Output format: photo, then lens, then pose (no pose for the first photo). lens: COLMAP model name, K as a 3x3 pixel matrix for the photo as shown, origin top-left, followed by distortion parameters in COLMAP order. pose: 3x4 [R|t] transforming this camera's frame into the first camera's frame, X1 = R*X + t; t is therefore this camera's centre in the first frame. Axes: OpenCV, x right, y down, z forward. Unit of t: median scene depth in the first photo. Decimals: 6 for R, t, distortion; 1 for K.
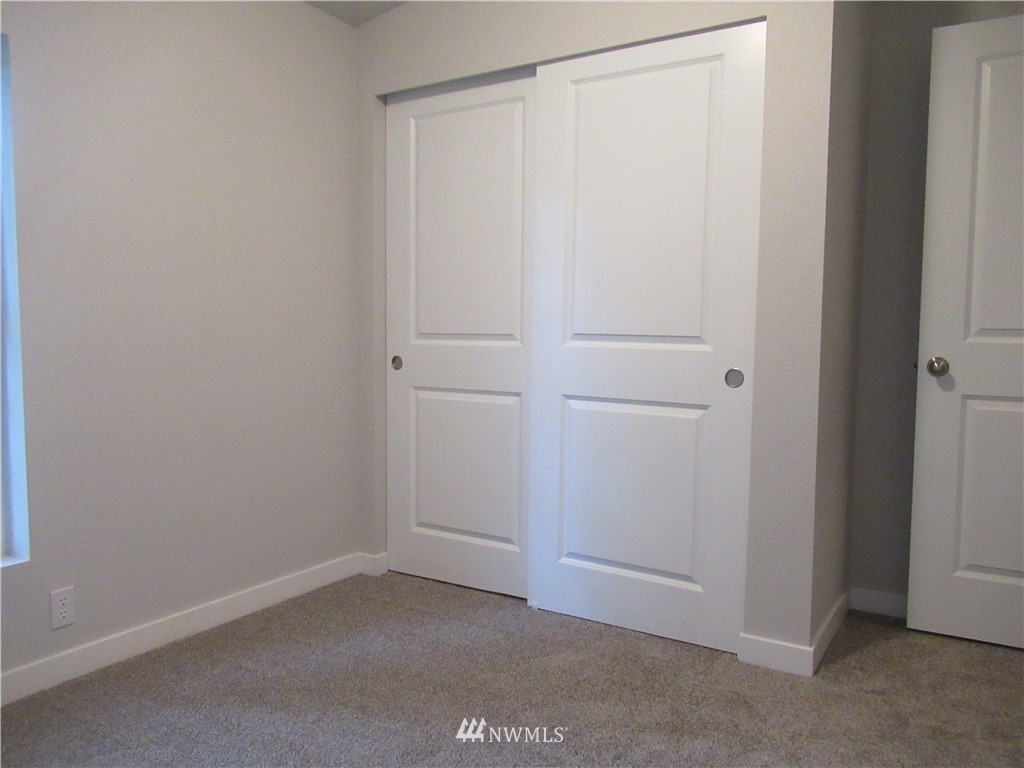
lens RADIAL K [[763.9, 0, 508.3], [0, 763.9, 382.3], [0, 0, 1]] dist [-0.012980, 0.007781]
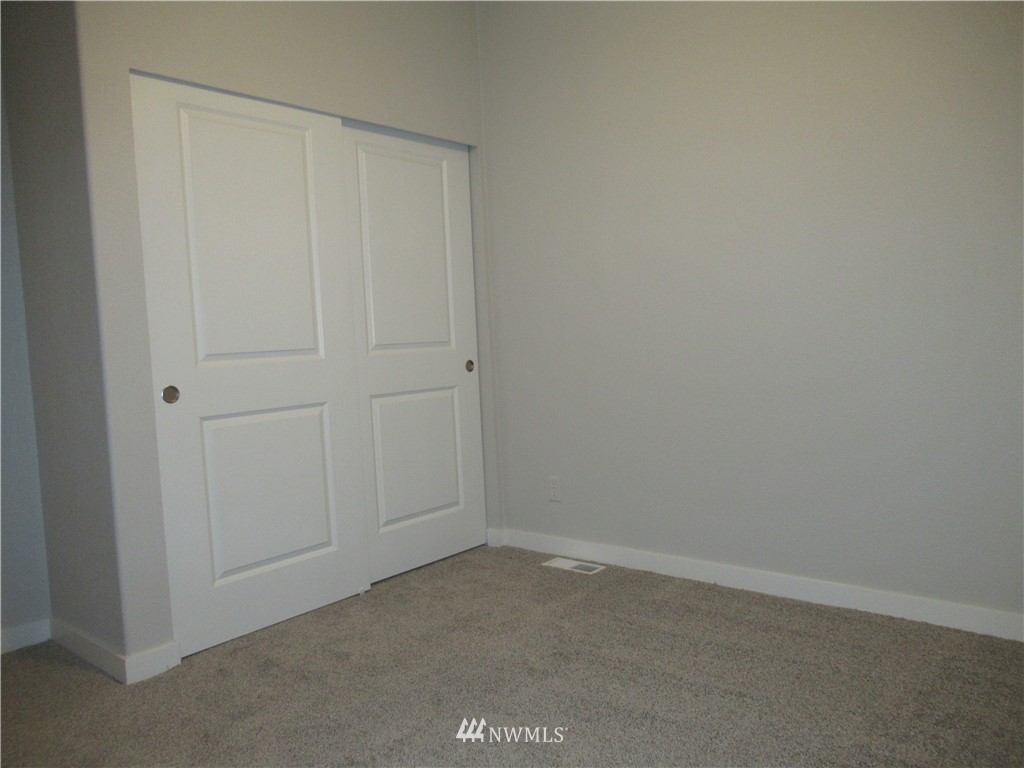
lens RADIAL K [[763.9, 0, 508.3], [0, 763.9, 382.3], [0, 0, 1]] dist [-0.012980, 0.007781]
pose [[0.026293, -0.057593, 0.997994, -1.126866], [0.133632, 0.989581, 0.053587, -0.039747], [-0.990682, 0.131955, 0.033715, 0.745112]]
